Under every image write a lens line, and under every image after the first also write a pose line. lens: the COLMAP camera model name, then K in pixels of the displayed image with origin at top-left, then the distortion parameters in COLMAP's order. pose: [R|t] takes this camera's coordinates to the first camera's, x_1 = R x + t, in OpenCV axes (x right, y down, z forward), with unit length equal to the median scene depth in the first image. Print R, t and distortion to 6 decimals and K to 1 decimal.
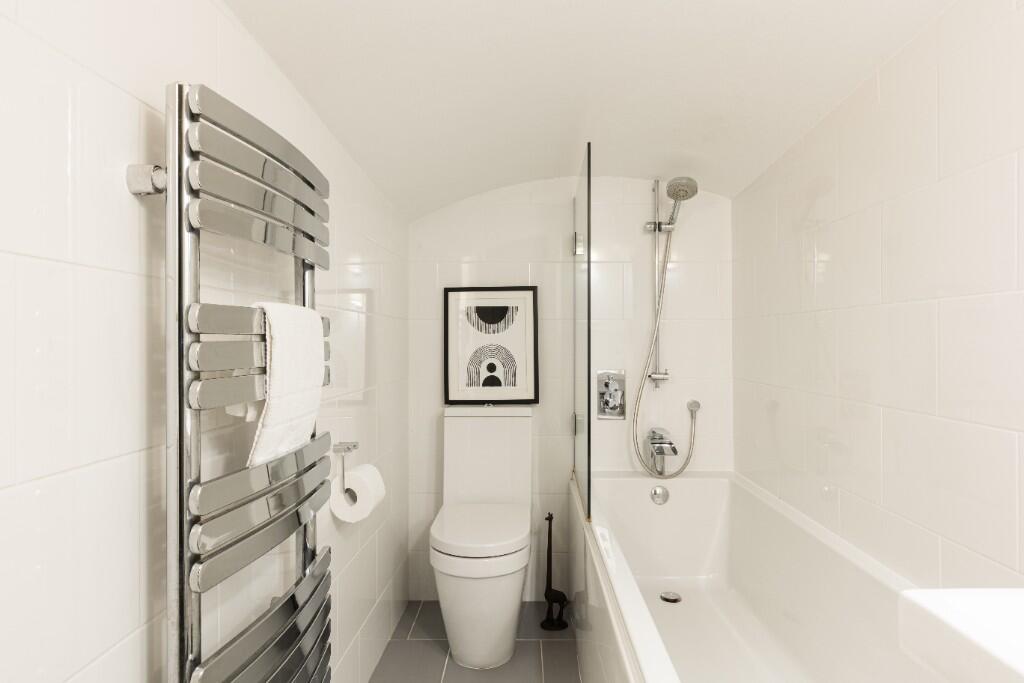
lens RADIAL K [[601.0, 0, 513.1], [0, 601.0, 341.5], [0, 0, 1]] dist [0.008156, -0.001004]
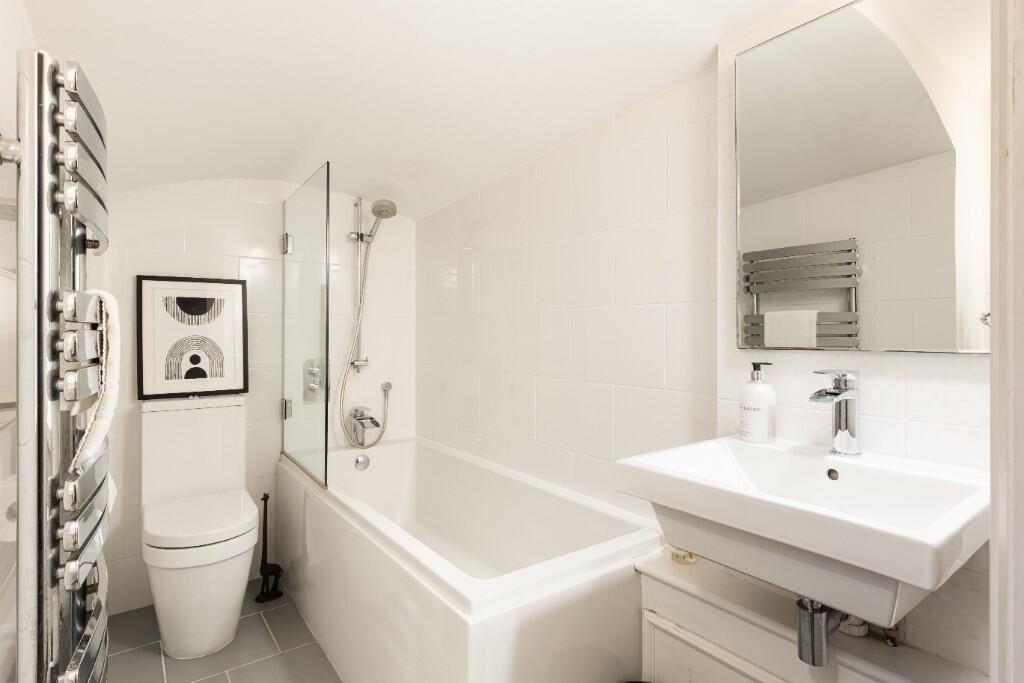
lens RADIAL K [[565.1, 0, 512.5], [0, 565.1, 338.5], [0, 0, 1]] dist [0.008786, -0.000499]
pose [[0.779430, -0.000844, 0.626489, -0.223584], [-0.003018, 0.999982, 0.005102, 0.002743], [-0.626482, -0.005868, 0.779413, -0.059418]]
